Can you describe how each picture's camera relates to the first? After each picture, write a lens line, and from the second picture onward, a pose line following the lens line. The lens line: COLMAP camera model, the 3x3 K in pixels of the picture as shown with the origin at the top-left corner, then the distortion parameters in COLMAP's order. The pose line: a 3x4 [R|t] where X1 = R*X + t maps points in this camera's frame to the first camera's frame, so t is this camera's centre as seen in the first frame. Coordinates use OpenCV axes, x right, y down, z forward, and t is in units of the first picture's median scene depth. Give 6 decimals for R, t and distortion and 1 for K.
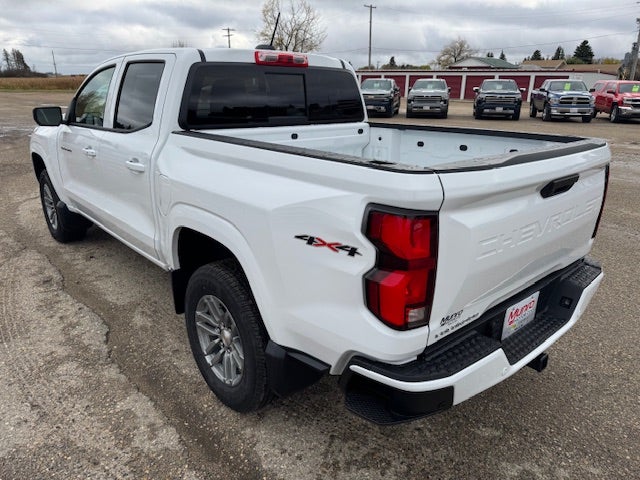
lens RADIAL K [[454.9, 0, 320.0], [0, 454.9, 240.0], [0, 0, 1]] dist [-0.000640, -0.001866]
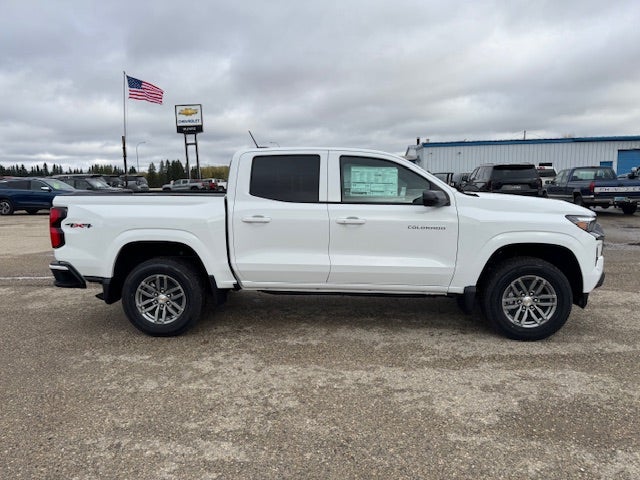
lens RADIAL K [[447.3, 0, 320.0], [0, 447.3, 240.0], [0, 0, 1]] dist [0.091438, -0.128381]
pose [[-0.712373, 0.080743, -0.697141, 0.640209], [-0.226323, 0.913857, 0.337110, -0.509372], [0.664306, 0.397927, -0.632733, 1.634494]]
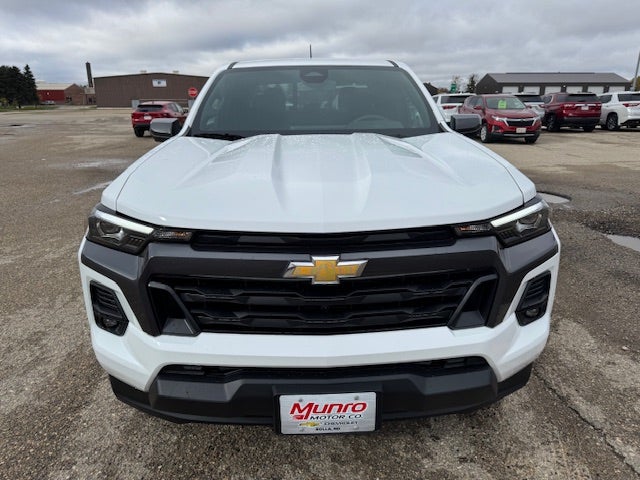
lens RADIAL K [[447.3, 0, 320.0], [0, 447.3, 240.0], [0, 0, 1]] dist [0.091438, -0.128381]
pose [[-0.763618, -0.201651, 0.613371, -0.810284], [0.199535, 0.829776, 0.521207, -0.500931], [-0.614063, 0.520392, -0.593396, 1.516623]]
